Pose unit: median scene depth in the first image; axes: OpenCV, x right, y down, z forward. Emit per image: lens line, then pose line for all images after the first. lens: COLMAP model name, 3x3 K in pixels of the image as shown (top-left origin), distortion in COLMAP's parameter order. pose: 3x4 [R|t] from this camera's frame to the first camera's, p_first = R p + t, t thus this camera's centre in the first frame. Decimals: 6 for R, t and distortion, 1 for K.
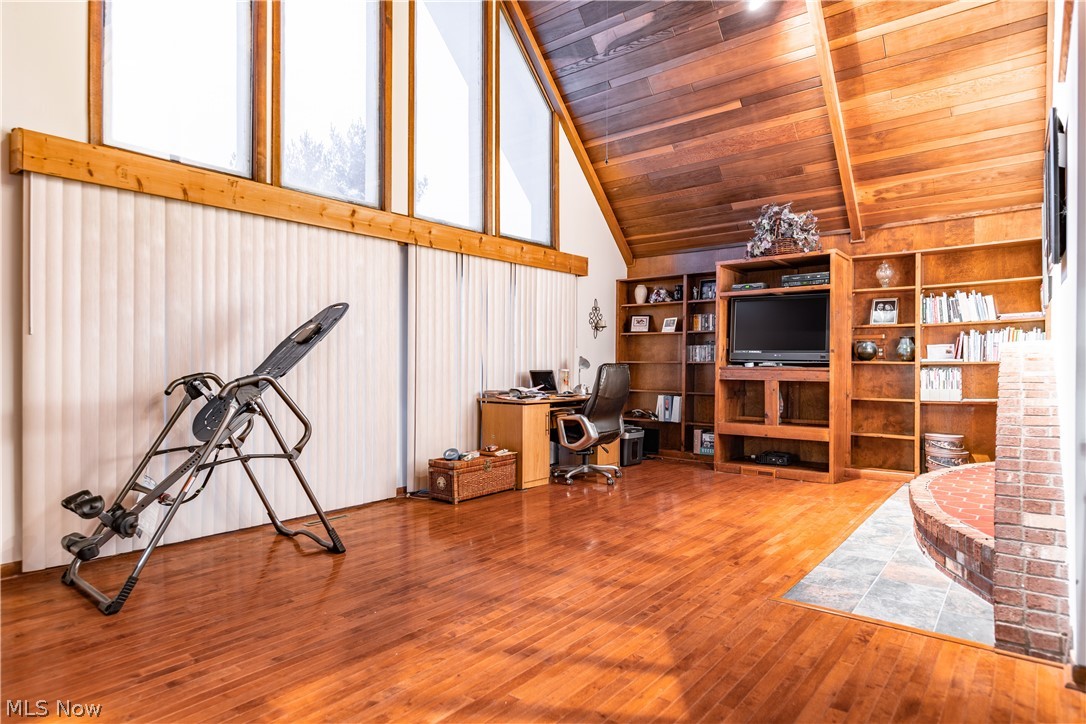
lens RADIAL K [[622.4, 0, 543.5], [0, 622.4, 362.4], [0, 0, 1]] dist [-0.006353, 0.002424]
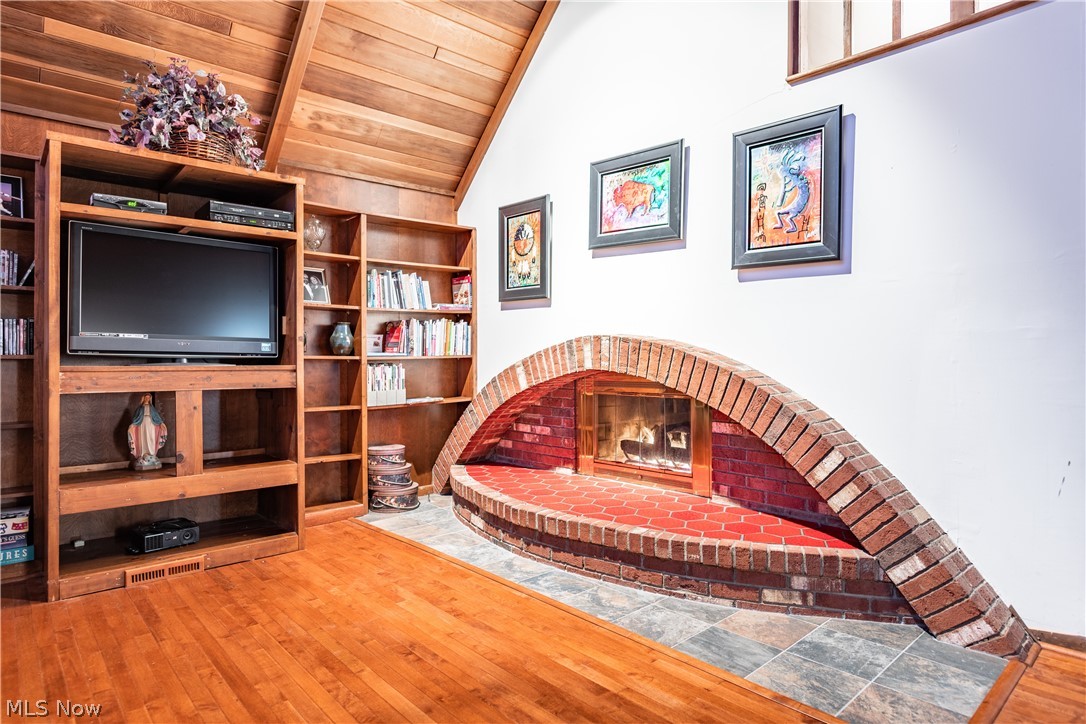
lens RADIAL K [[622.4, 0, 543.6], [0, 622.4, 358.7], [0, 0, 1]] dist [-0.006353, 0.002424]
pose [[0.144357, -0.001993, 0.989524, -0.128382], [0.000405, 0.999998, 0.001955, 0.000720], [-0.989526, 0.000119, 0.144358, 0.678167]]
